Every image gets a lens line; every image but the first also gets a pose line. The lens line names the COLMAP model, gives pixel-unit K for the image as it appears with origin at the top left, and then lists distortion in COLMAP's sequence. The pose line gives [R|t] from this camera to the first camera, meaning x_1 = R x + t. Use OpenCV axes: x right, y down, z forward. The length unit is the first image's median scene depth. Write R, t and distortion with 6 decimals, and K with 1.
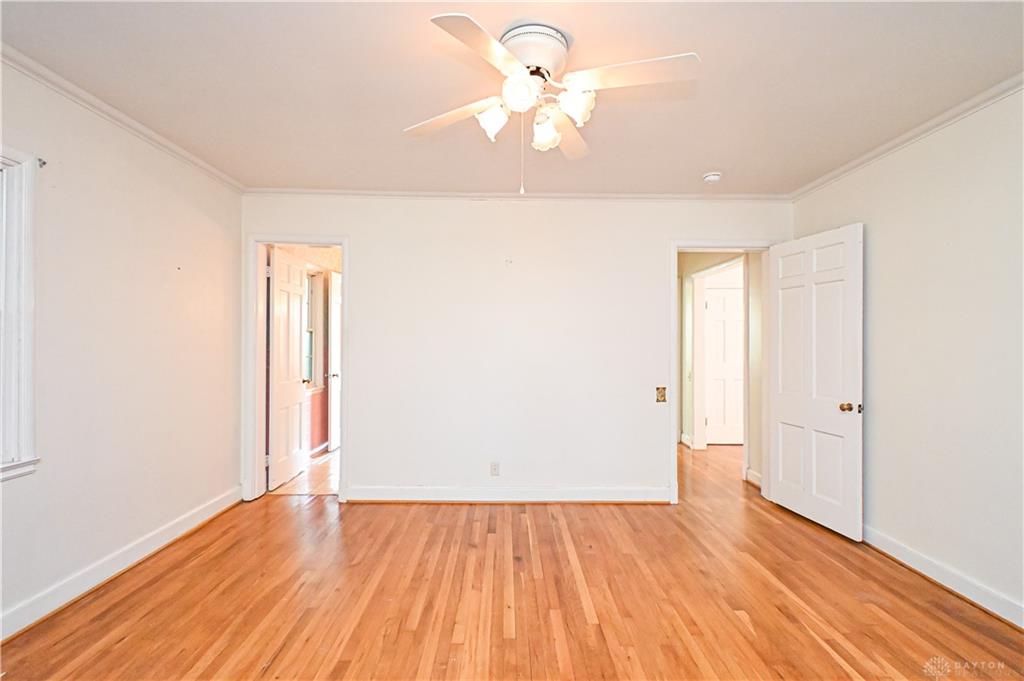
lens RADIAL K [[449.9, 0, 511.4], [0, 449.9, 334.8], [0, 0, 1]] dist [0.010441, -0.003023]
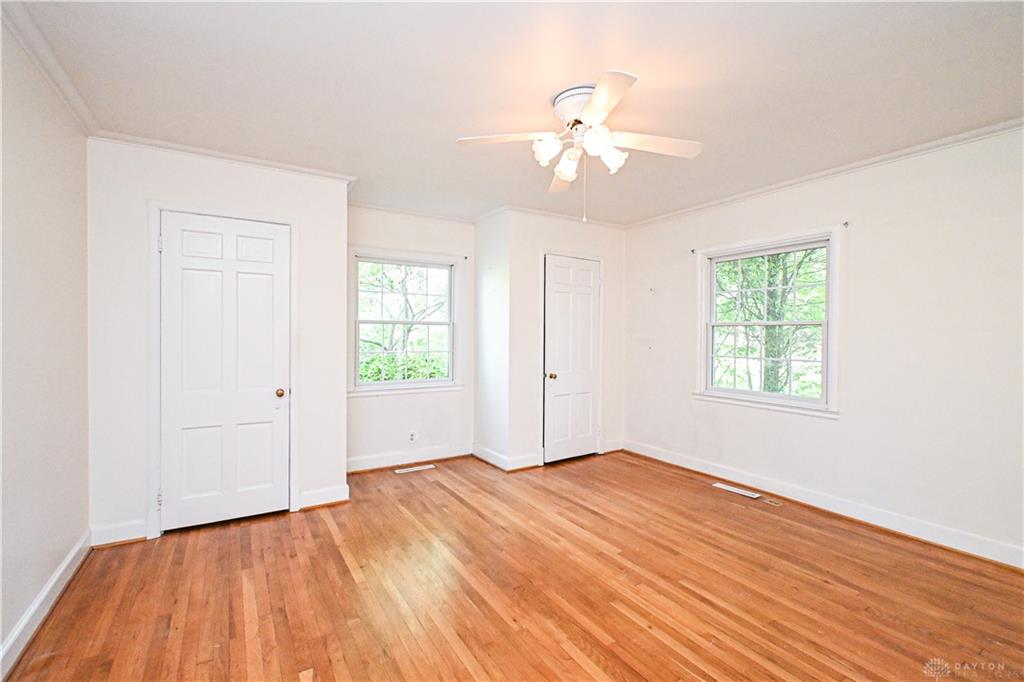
lens RADIAL K [[449.9, 0, 510.0], [0, 449.9, 341.3], [0, 0, 1]] dist [0.010441, -0.003023]
pose [[-0.850285, 0.001352, -0.526321, 0.789455], [-0.001632, 0.999985, 0.005205, 0.021678], [0.526320, 0.005285, -0.850270, 1.789622]]
